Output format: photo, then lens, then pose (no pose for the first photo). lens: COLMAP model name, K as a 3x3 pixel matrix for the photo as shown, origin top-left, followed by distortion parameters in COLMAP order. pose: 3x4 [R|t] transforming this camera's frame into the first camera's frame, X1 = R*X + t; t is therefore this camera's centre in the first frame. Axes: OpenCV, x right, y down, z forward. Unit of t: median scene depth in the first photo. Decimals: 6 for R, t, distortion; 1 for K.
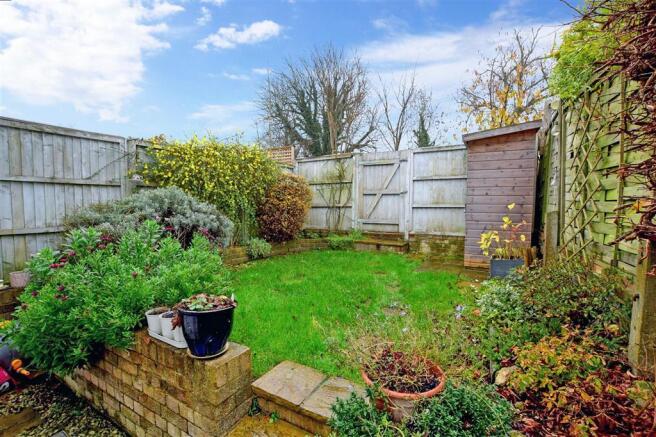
lens RADIAL K [[294.5, 0, 329.0], [0, 294.5, 218.8], [0, 0, 1]] dist [-0.027344, 0.000525]
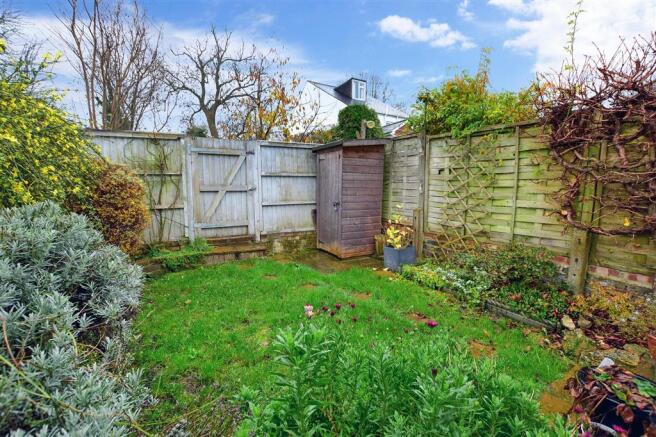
lens RADIAL K [[294.5, 0, 327.1], [0, 294.5, 219.4], [0, 0, 1]] dist [-0.027344, 0.000525]
pose [[0.534069, -0.095993, 0.839974, -0.380630], [0.046149, 0.995362, 0.084408, -0.064002], [-0.844180, -0.006316, 0.536022, 0.334249]]
